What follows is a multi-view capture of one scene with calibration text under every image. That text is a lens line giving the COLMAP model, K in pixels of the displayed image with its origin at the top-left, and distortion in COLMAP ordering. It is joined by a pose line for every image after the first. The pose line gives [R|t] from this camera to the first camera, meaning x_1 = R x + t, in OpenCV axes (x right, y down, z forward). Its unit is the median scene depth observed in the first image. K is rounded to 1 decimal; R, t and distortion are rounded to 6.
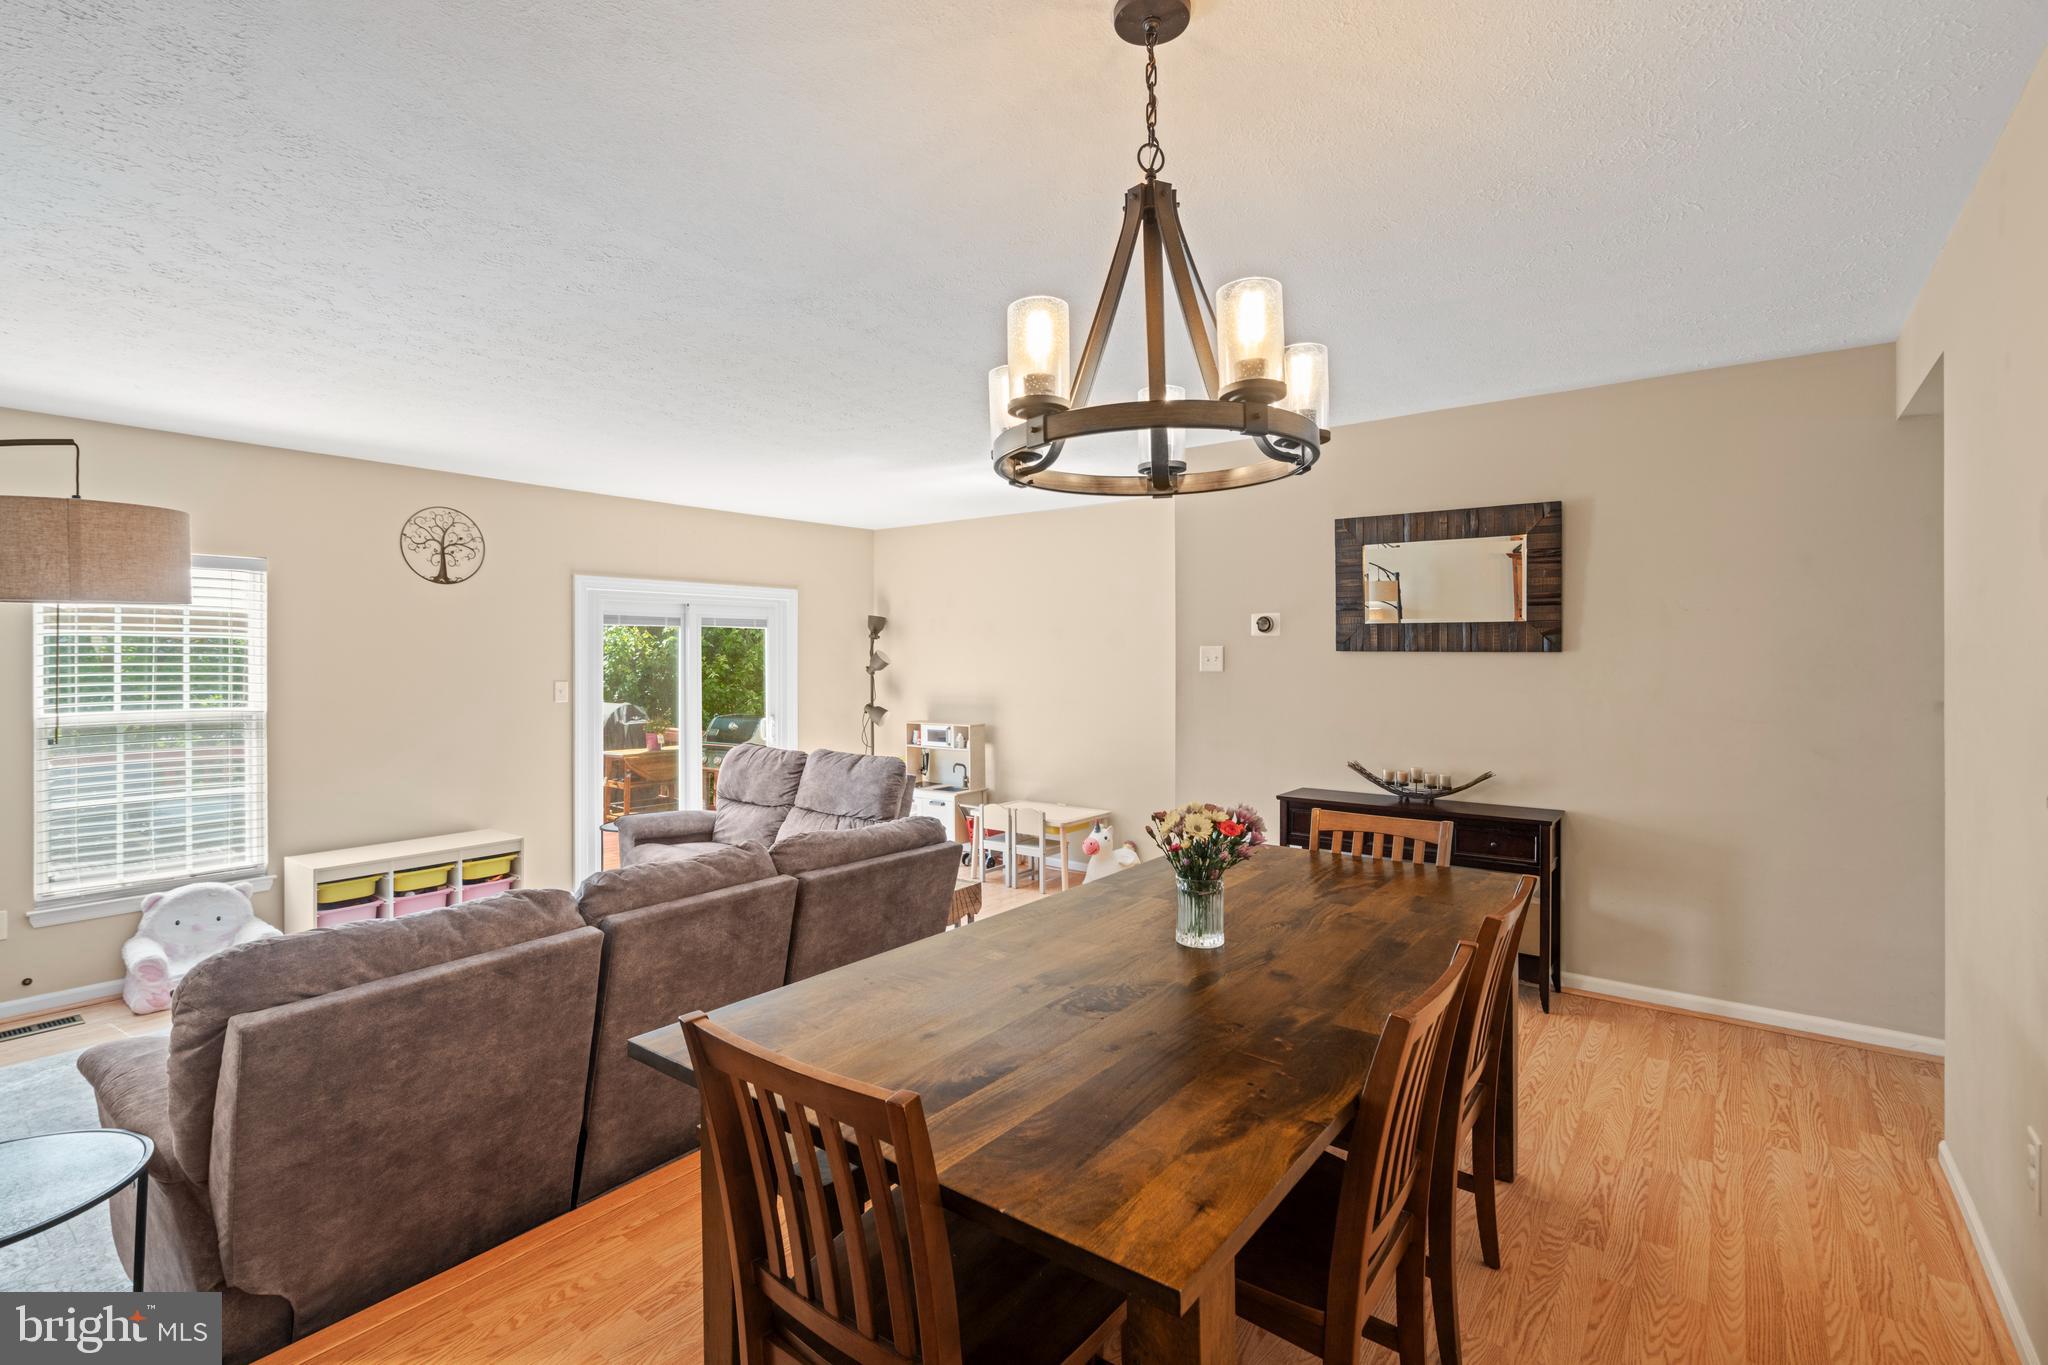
lens RADIAL K [[937.8, 0, 994.0], [0, 937.8, 663.0], [0, 0, 1]] dist [-0.001626, -0.000104]
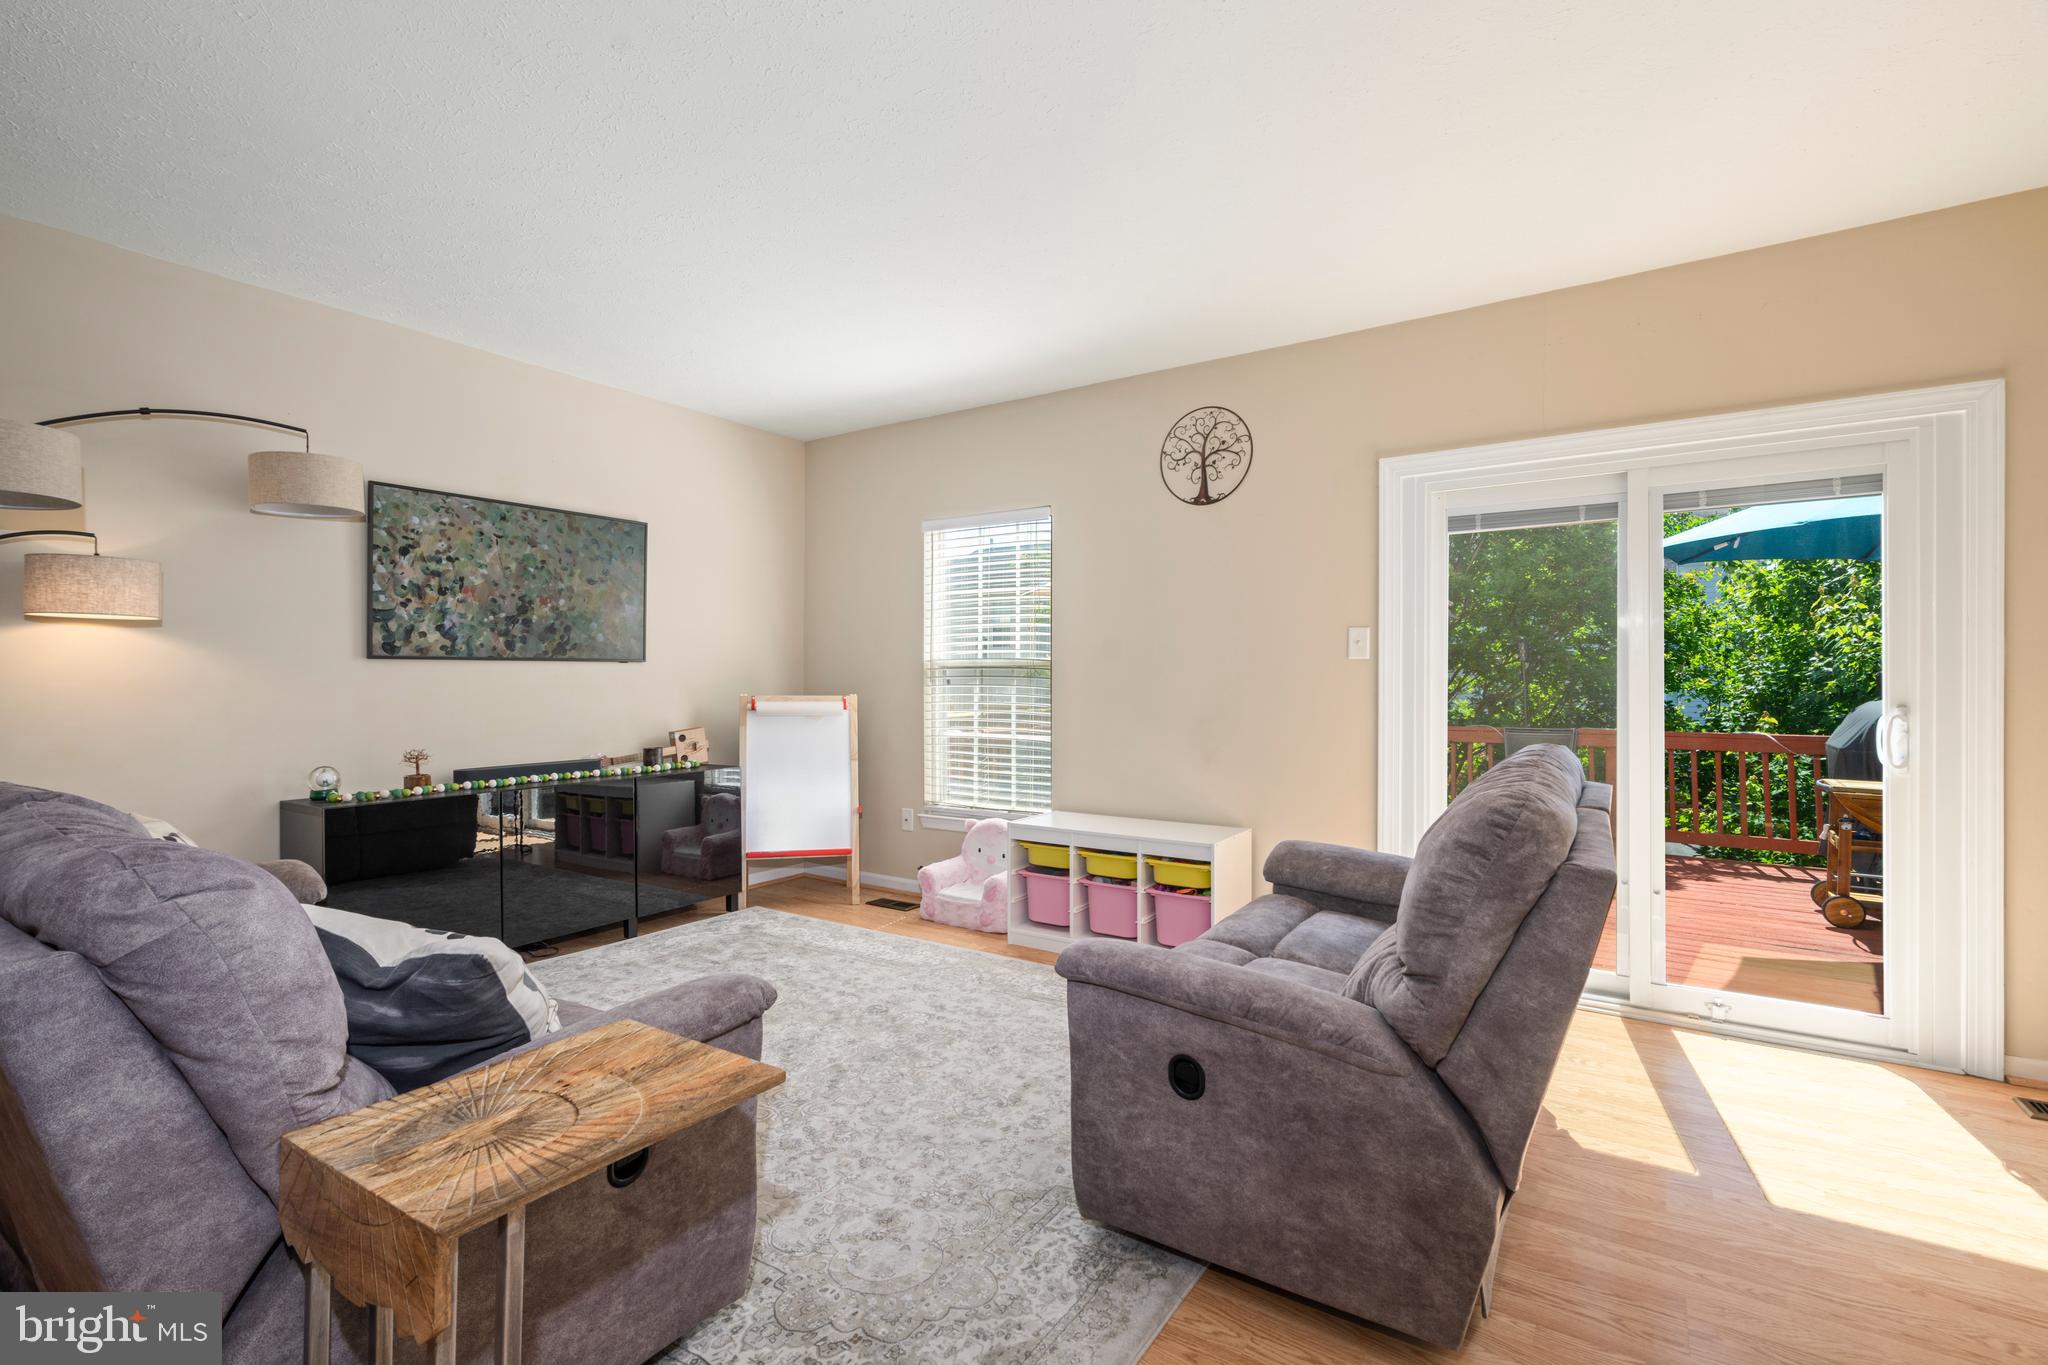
lens RADIAL K [[937.8, 0, 1014.6], [0, 937.8, 674.3], [0, 0, 1]] dist [-0.001626, -0.000104]
pose [[0.079739, 0.002068, -0.996814, 0.185830], [-0.003101, 0.999994, 0.001827, 0.057158], [0.996811, 0.002945, 0.079745, 0.779120]]
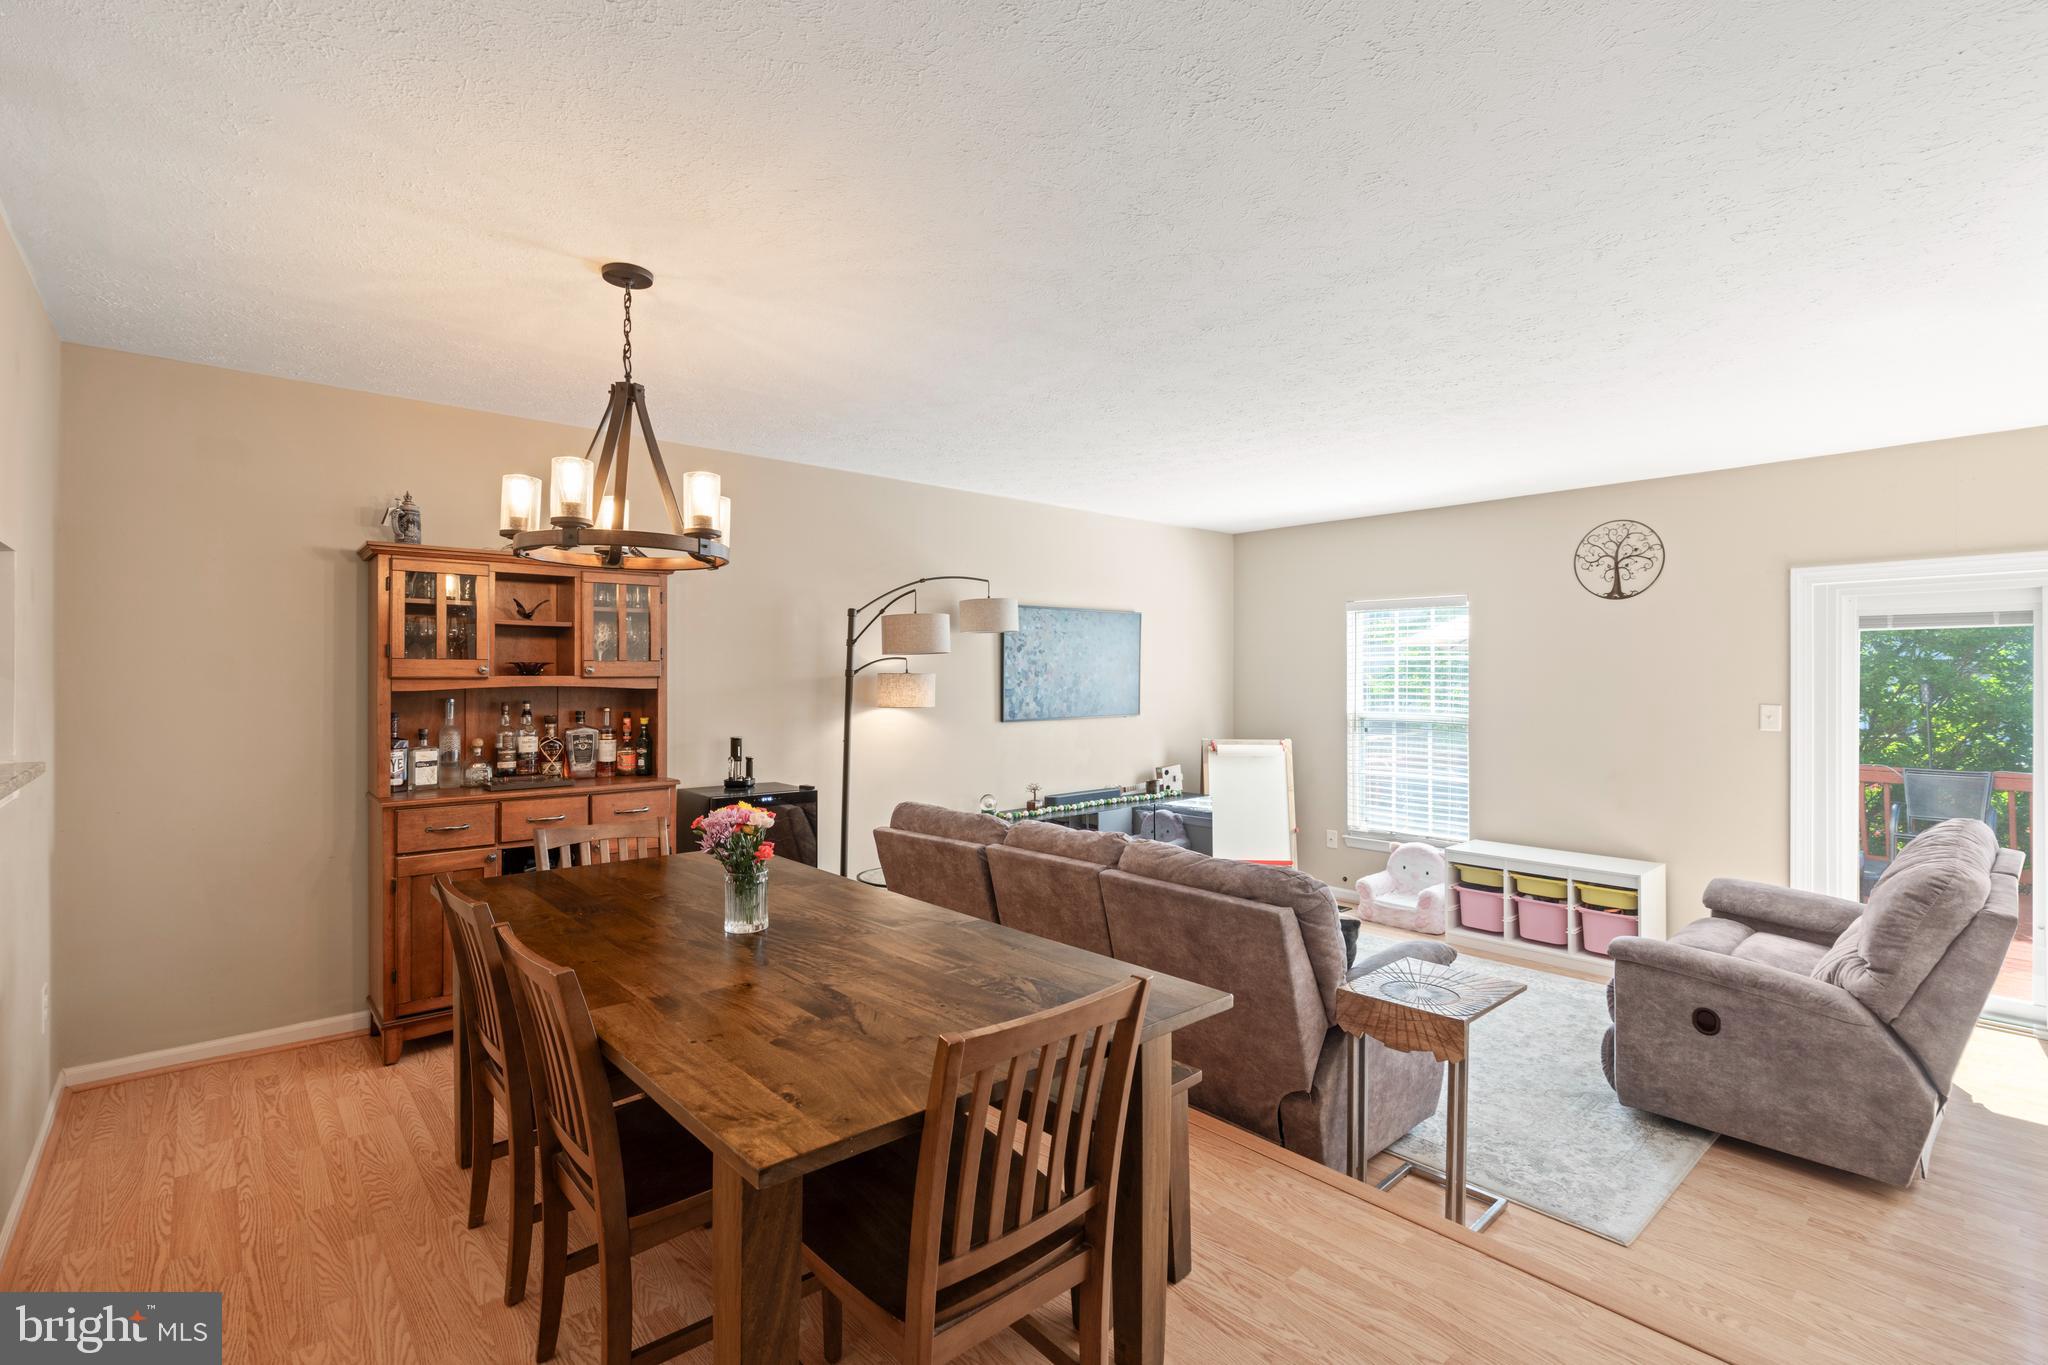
lens RADIAL K [[937.8, 0, 1012.1], [0, 937.8, 670.7], [0, 0, 1]] dist [-0.001626, -0.000104]
pose [[-0.186845, -0.000260, -0.982389, 0.487638], [-0.000757, 1.000000, -0.000121, -0.009491], [0.982389, 0.000721, -0.186846, 0.564152]]
